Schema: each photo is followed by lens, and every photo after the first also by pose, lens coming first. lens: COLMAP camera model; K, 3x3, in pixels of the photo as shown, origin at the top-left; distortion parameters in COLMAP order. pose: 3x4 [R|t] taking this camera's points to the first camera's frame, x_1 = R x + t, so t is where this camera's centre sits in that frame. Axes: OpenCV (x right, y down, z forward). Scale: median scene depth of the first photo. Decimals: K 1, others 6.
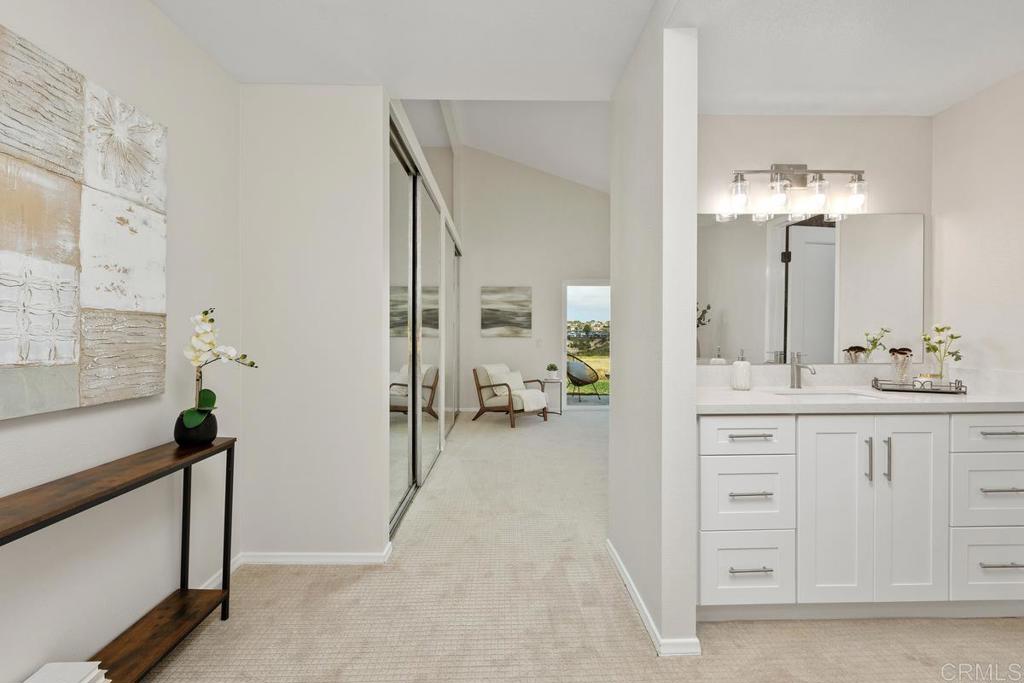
lens RADIAL K [[465.4, 0, 516.6], [0, 465.4, 336.3], [0, 0, 1]] dist [-0.023502, -0.000118]
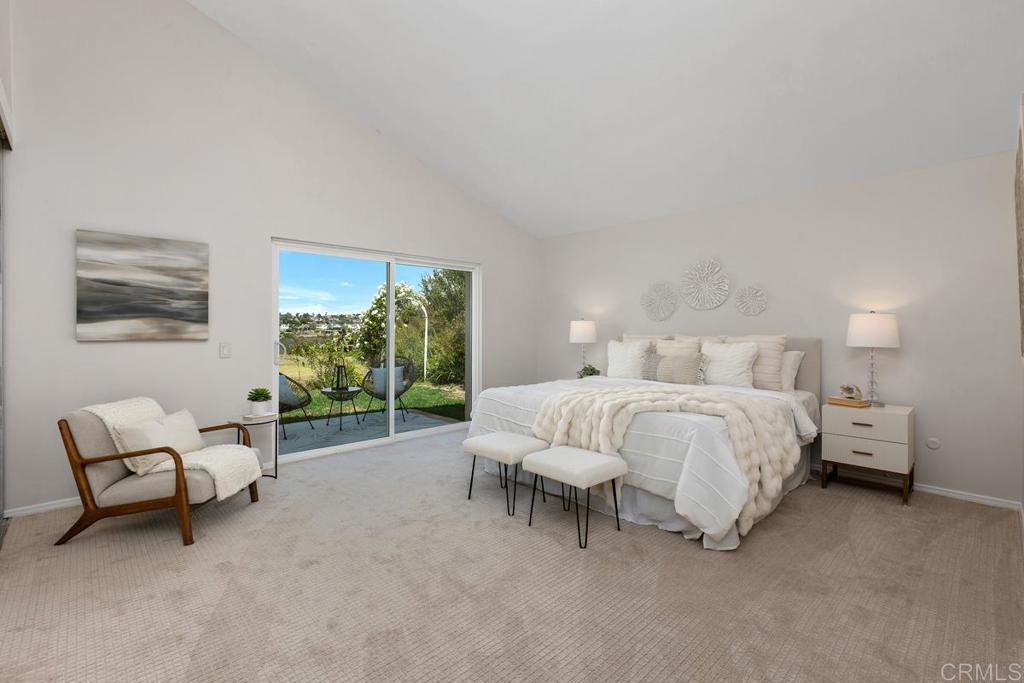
lens RADIAL K [[459.1, 0, 509.8], [0, 459.1, 334.3], [0, 0, 1]] dist [0.002256, 0.000093]
pose [[0.744322, -0.006967, 0.667784, -0.061428], [0.002356, 0.999967, 0.007808, -0.007612], [-0.667816, -0.004239, 0.744314, 0.393611]]
